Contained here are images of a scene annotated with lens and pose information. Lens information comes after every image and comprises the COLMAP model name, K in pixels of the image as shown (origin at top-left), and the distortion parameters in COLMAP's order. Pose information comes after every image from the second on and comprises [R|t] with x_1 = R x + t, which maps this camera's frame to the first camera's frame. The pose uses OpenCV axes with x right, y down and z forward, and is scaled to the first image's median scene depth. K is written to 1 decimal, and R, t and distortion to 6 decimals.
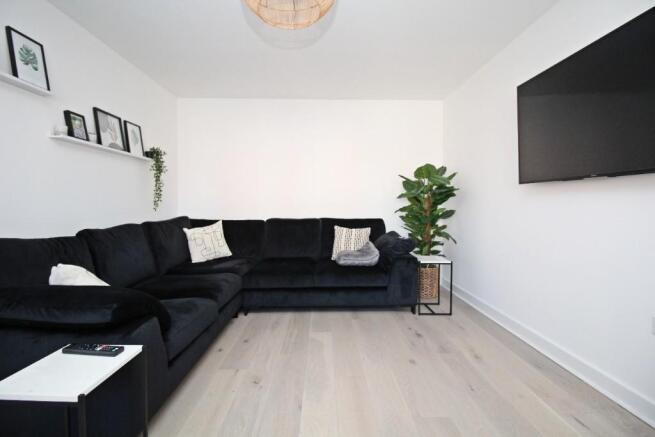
lens RADIAL K [[308.6, 0, 326.6], [0, 308.6, 206.1], [0, 0, 1]] dist [0.001804, -0.000438]
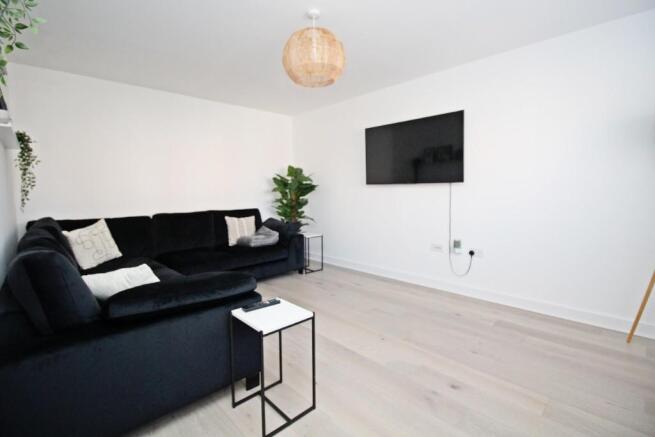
lens RADIAL K [[308.6, 0, 326.6], [0, 308.6, 206.1], [0, 0, 1]] dist [0.001804, -0.000438]
pose [[0.735639, -0.042891, 0.676015, -0.493499], [0.017163, 0.998853, 0.044698, -0.021051], [-0.677157, -0.021279, 0.735531, -0.097098]]
